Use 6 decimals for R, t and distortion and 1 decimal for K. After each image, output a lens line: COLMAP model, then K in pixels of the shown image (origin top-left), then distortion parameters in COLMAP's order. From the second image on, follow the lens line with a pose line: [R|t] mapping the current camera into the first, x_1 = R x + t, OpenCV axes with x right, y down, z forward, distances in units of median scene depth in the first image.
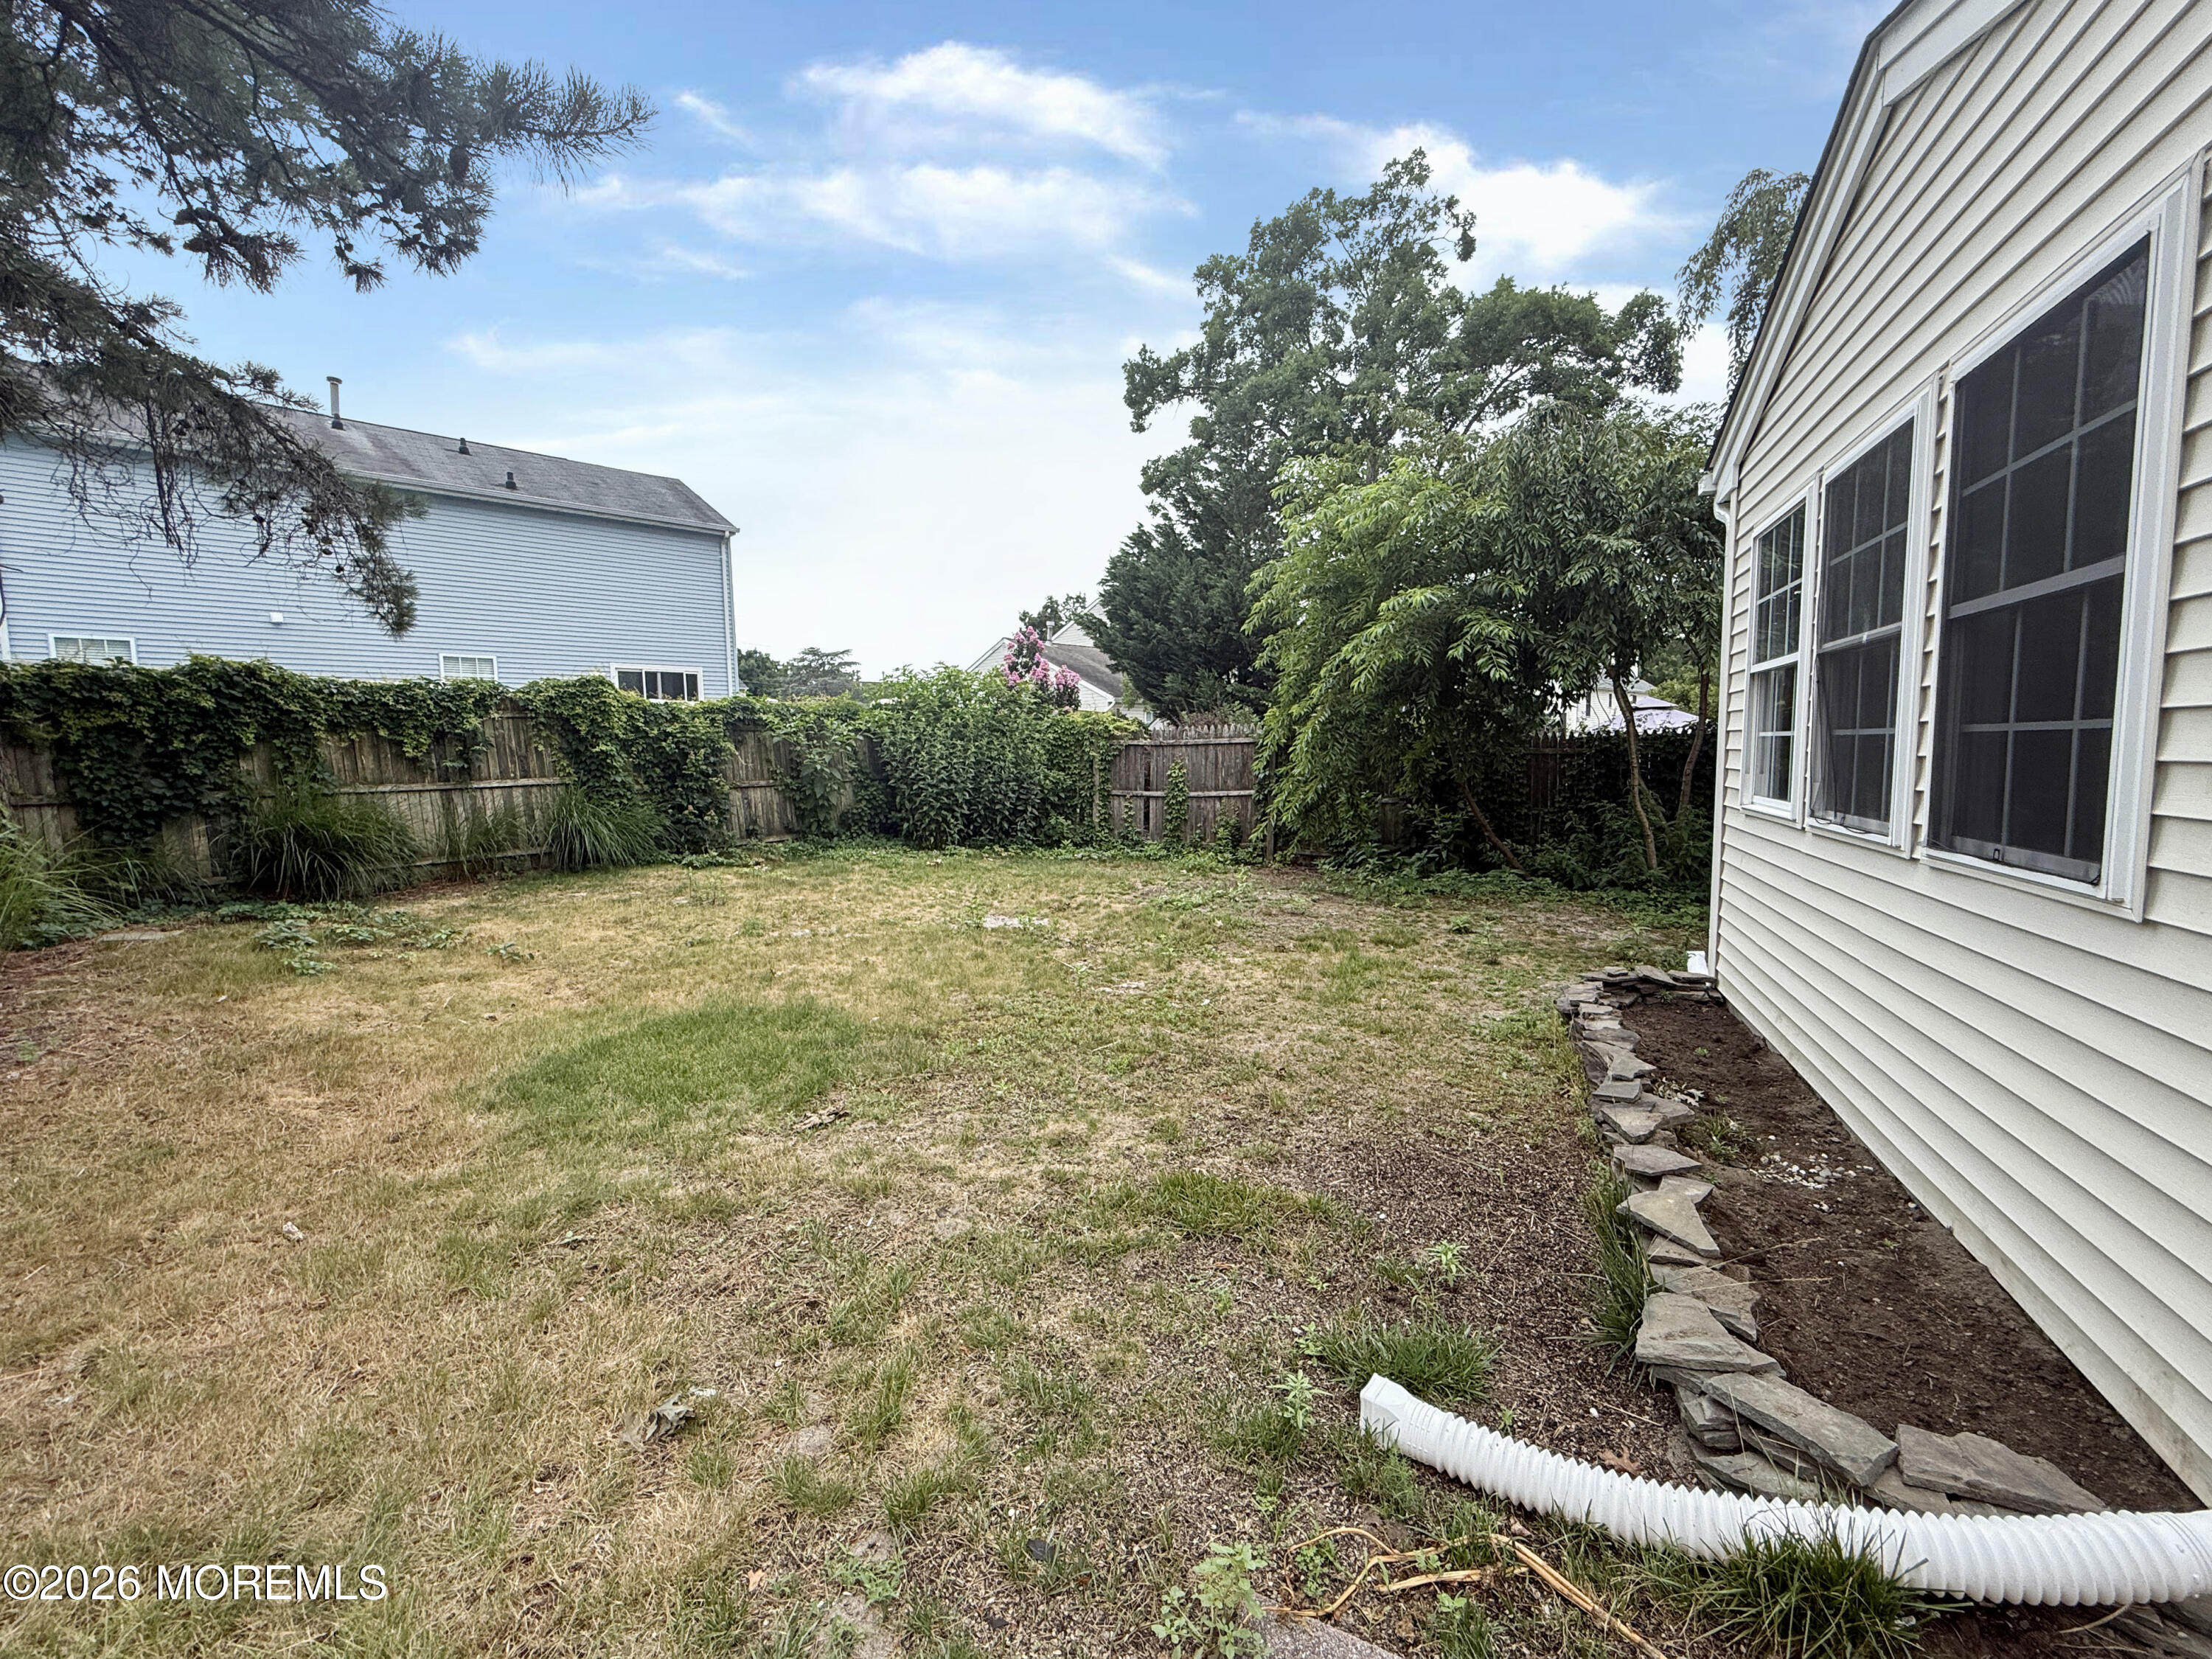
lens RADIAL K [[905.4, 0, 1105.7], [0, 905.4, 832.7], [0, 0, 1]] dist [0.000089, -0.000610]
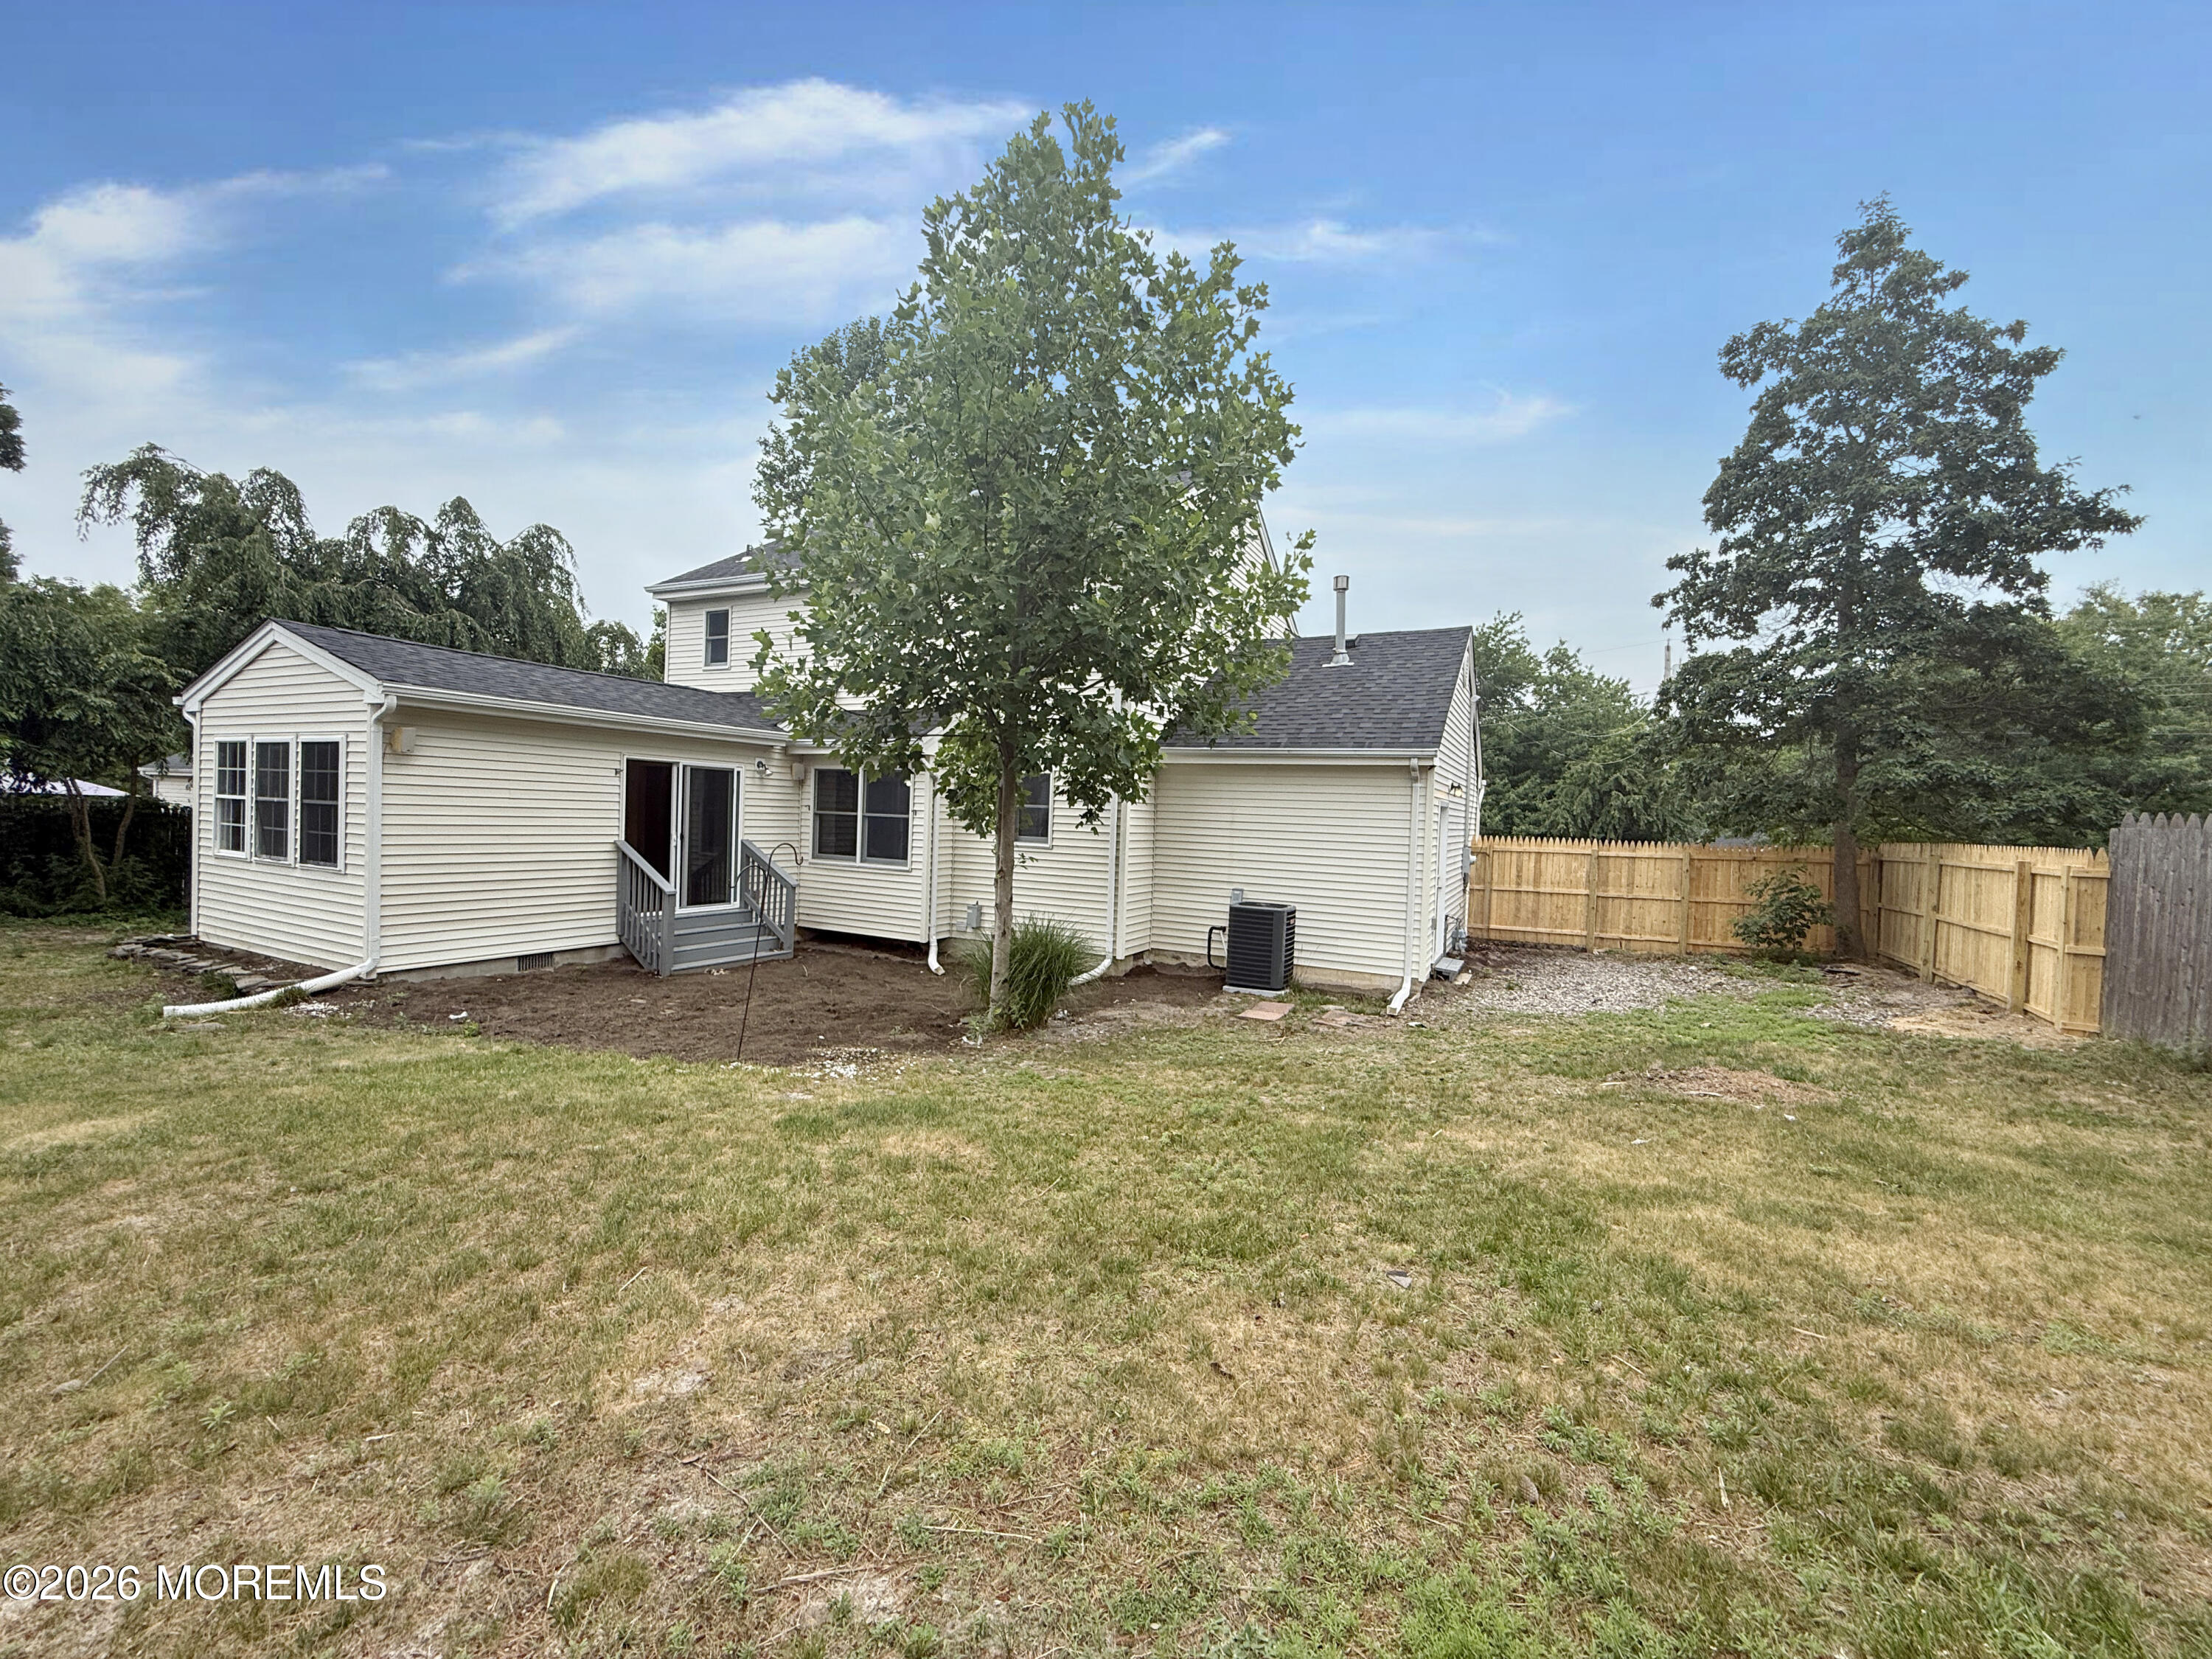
lens RADIAL K [[880.8, 0, 1104.5], [0, 880.8, 833.8], [0, 0, 1]] dist [-0.000597, -0.000225]
pose [[0.071484, -0.003215, 0.997437, -1.376289], [0.051613, 0.998667, -0.000480, 0.037873], [-0.996105, 0.051515, 0.071555, -1.429649]]
